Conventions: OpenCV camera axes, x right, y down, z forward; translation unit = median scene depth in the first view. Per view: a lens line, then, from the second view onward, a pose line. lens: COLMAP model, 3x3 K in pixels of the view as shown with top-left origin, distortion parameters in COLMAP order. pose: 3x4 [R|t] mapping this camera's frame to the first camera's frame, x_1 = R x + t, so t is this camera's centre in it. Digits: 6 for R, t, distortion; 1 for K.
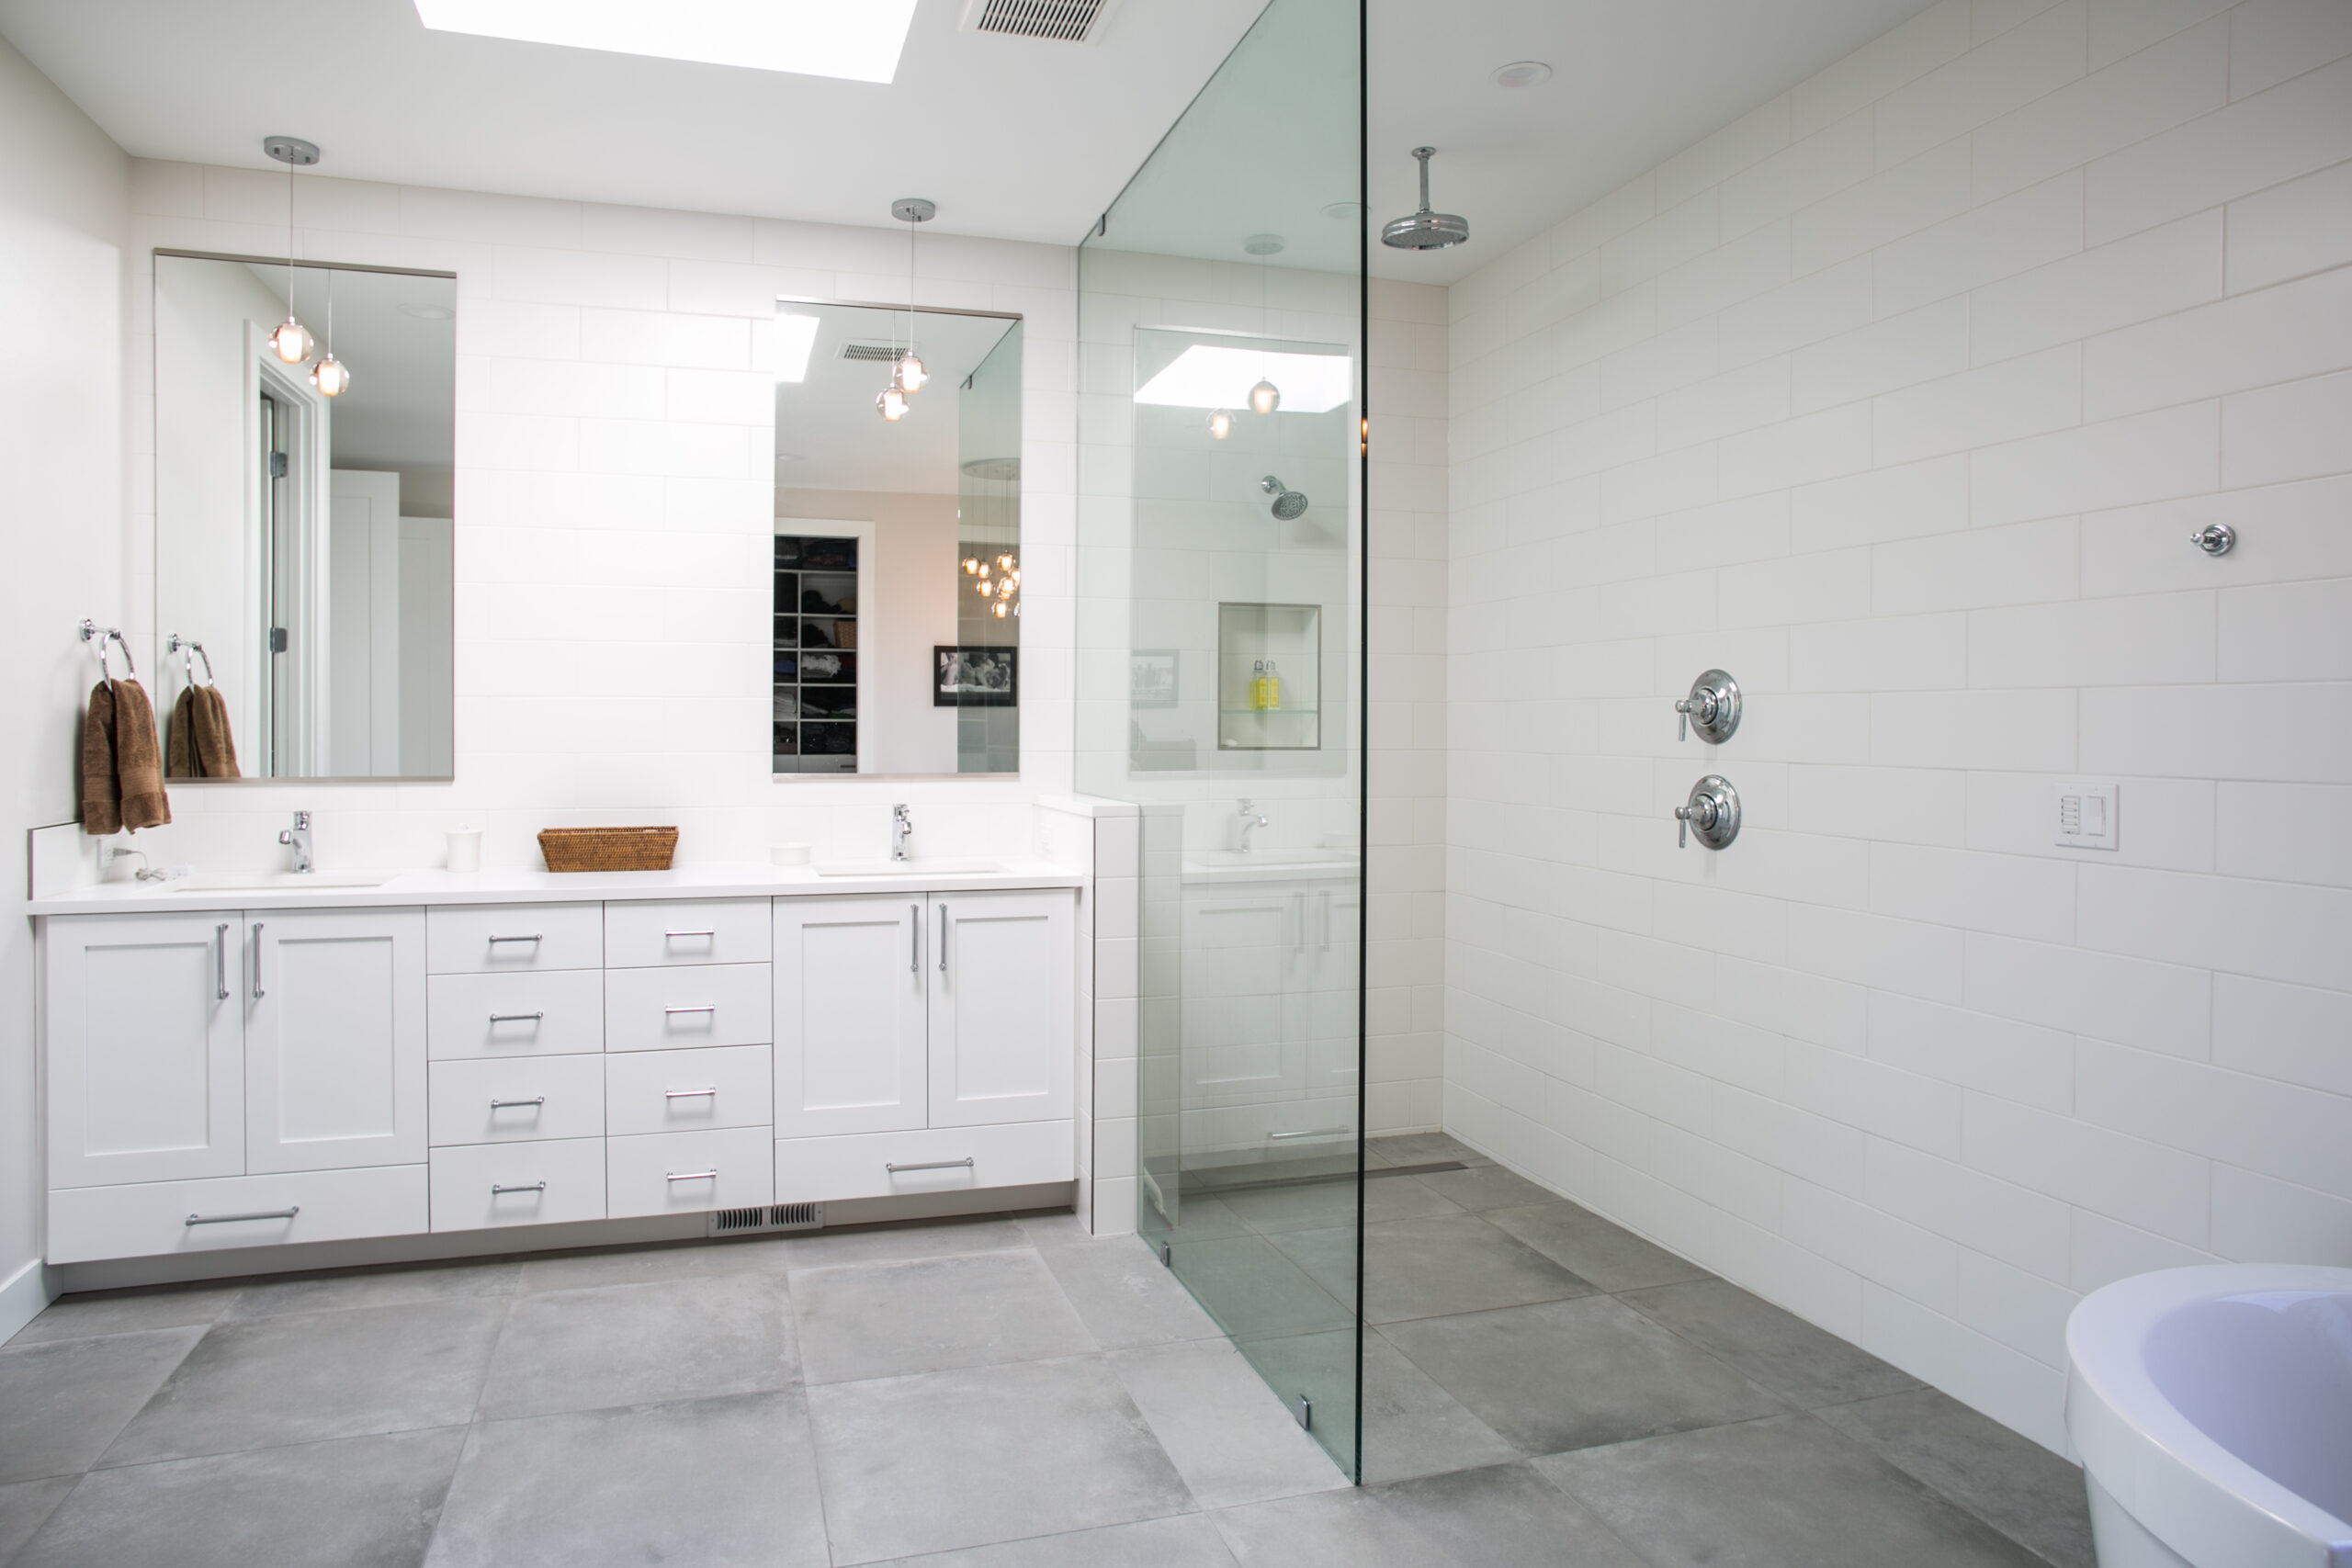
lens RADIAL K [[1392.4, 0, 1120.0], [0, 1392.4, 737.6], [0, 0, 1]] dist [-0.077898, 0.052775]
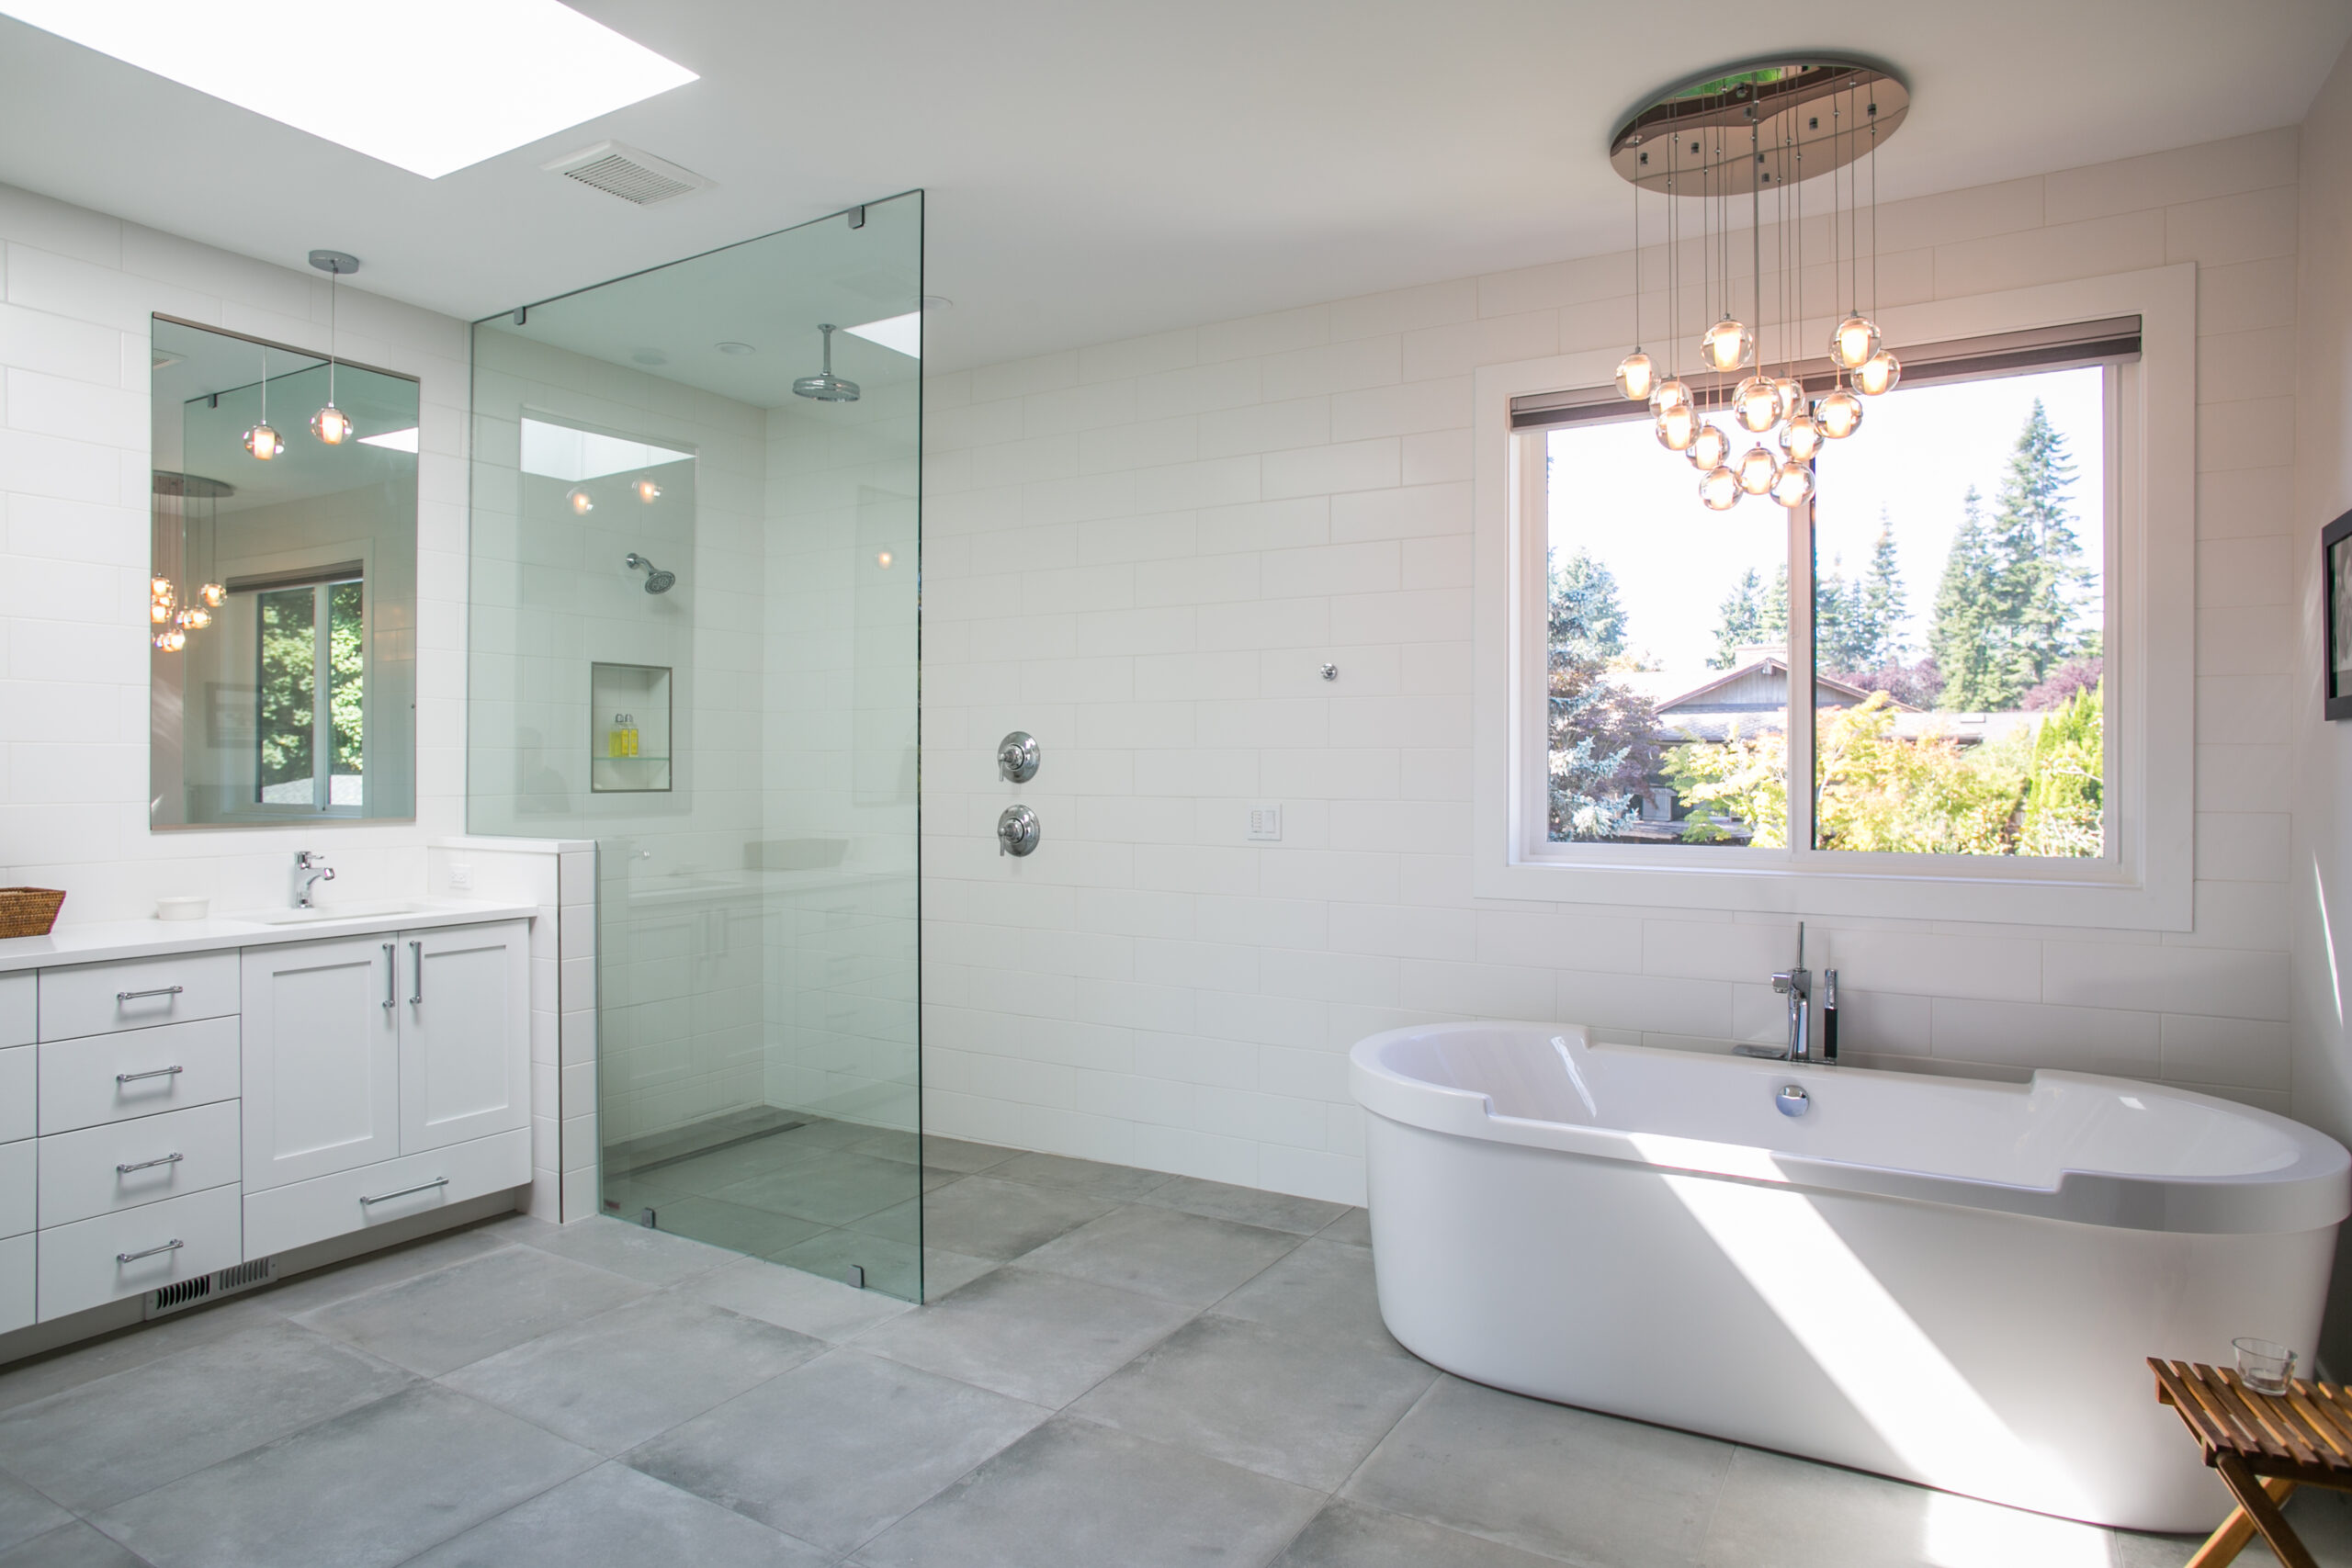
lens RADIAL K [[1355.4, 0, 1176.0], [0, 1355.4, 784.0], [0, 0, 1]] dist [-0.067384, 0.045910]
pose [[0.724583, -0.009572, 0.689121, -0.424547], [0.007079, 0.999954, 0.006447, -0.002680], [-0.689151, 0.000207, 0.724618, -0.142807]]
